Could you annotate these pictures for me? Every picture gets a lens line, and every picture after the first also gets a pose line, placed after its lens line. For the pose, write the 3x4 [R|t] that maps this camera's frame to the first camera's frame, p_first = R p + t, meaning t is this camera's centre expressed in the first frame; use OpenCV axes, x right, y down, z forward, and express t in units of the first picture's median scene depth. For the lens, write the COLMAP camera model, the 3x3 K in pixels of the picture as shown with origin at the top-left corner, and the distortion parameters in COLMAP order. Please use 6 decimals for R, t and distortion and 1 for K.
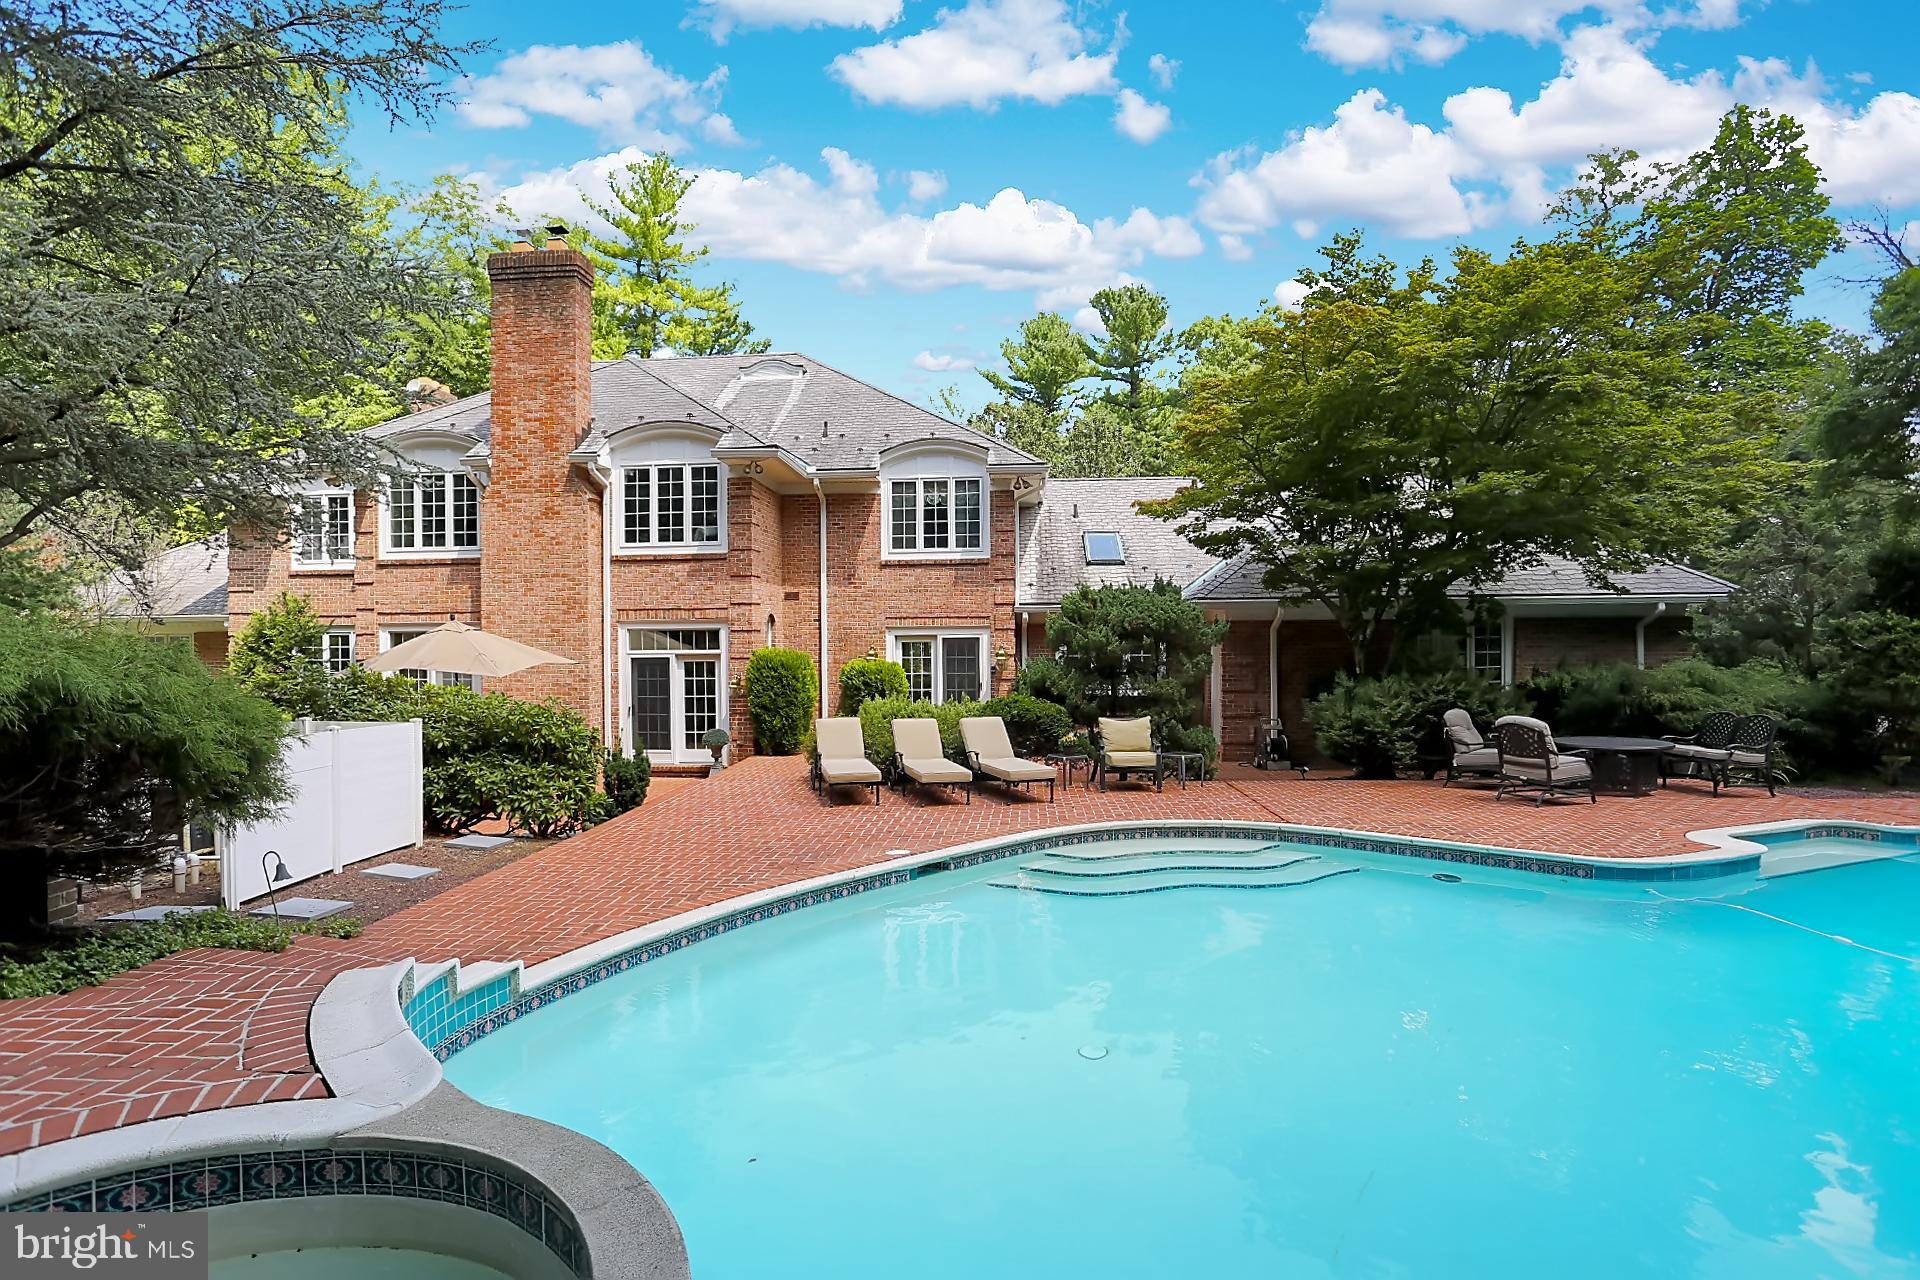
lens RADIAL K [[978.1, 0, 954.9], [0, 978.1, 649.2], [0, 0, 1]] dist [-0.054819, 0.014248]
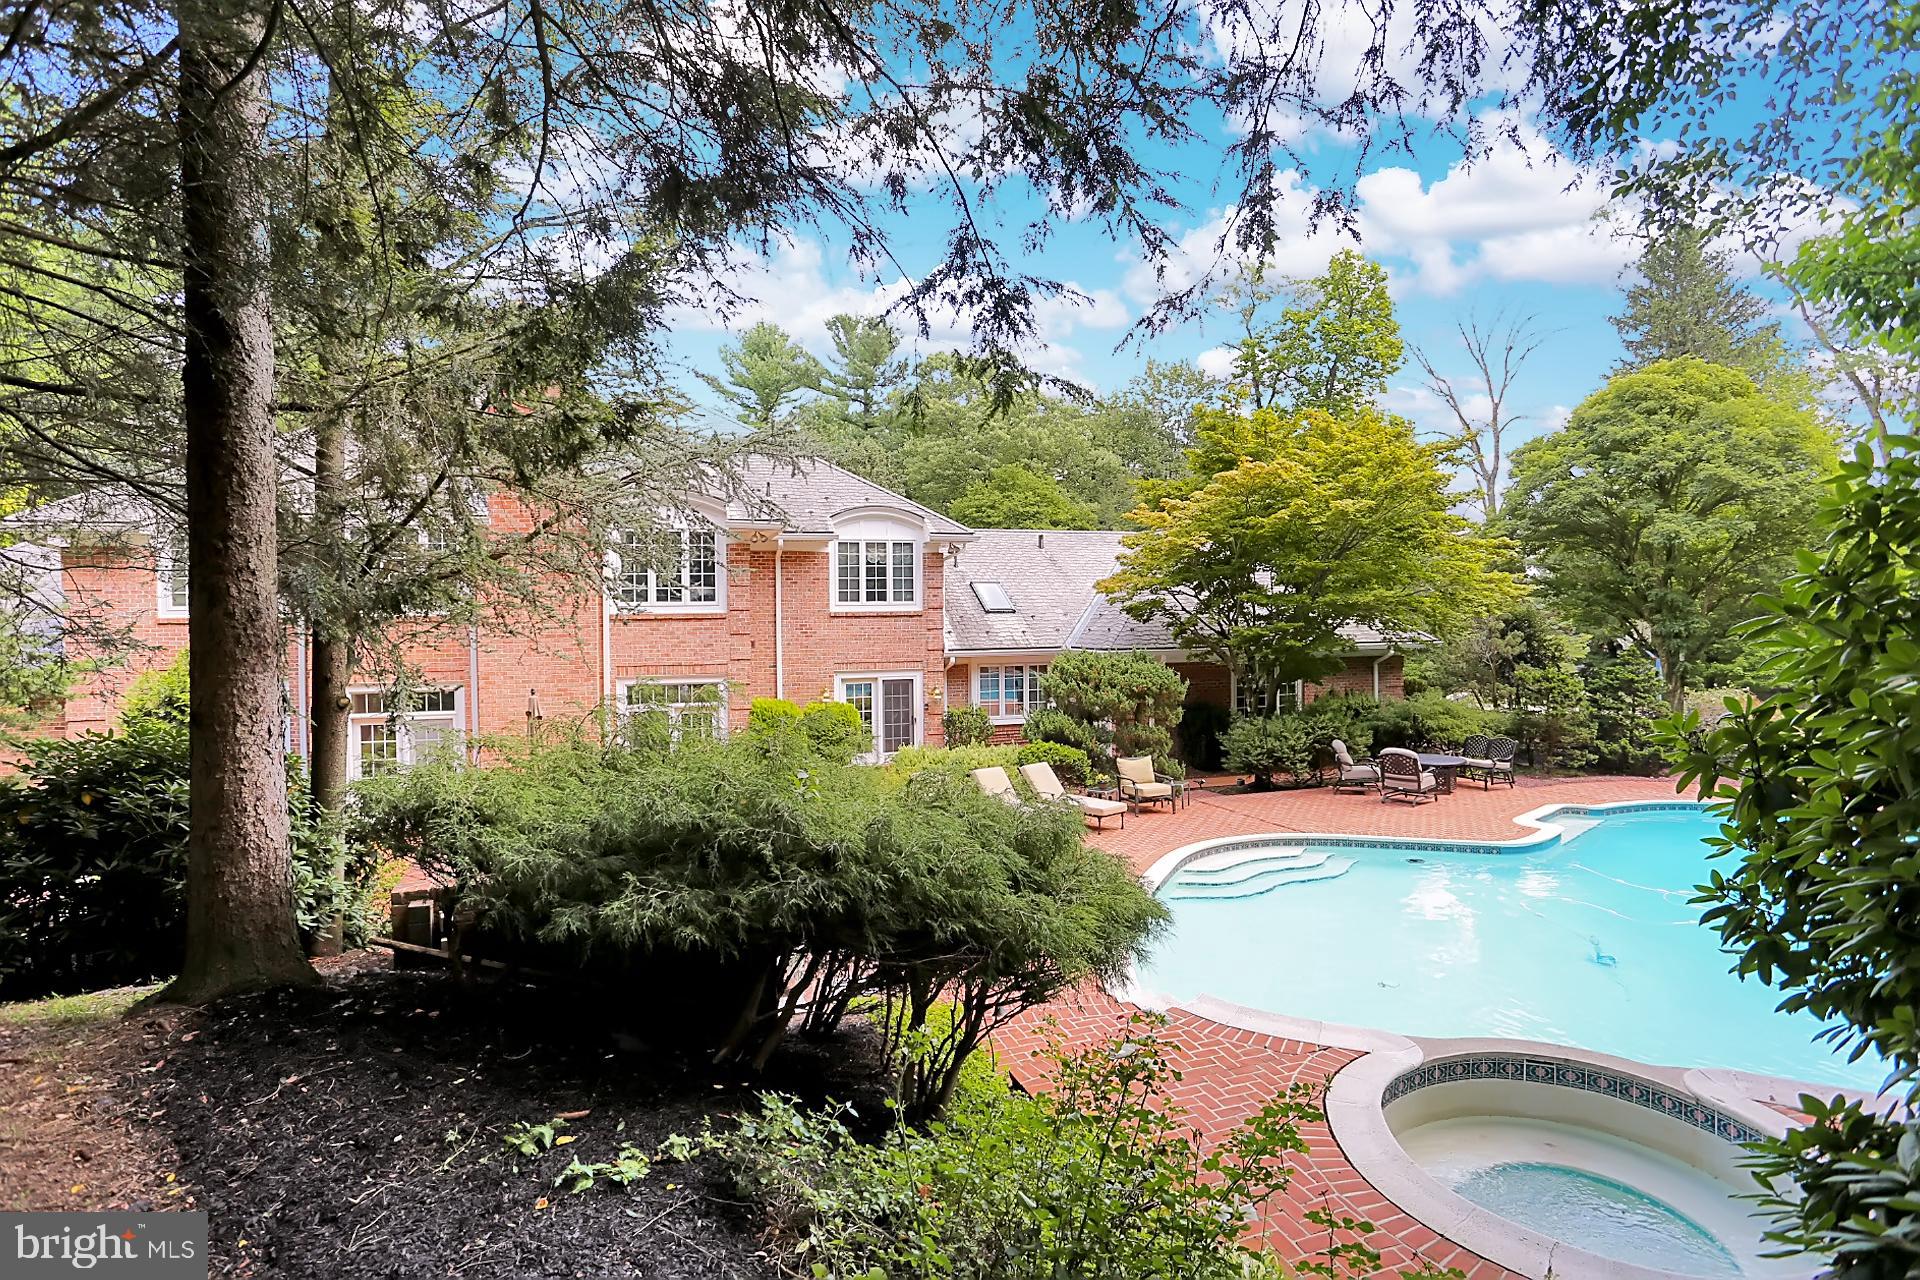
lens RADIAL K [[978.1, 0, 965.8], [0, 978.1, 628.6], [0, 0, 1]] dist [-0.054819, 0.014248]
pose [[0.918263, -0.007170, 0.395906, -0.376094], [0.006257, 0.999974, 0.003597, -0.075049], [-0.395922, -0.000826, 0.918284, -0.088295]]
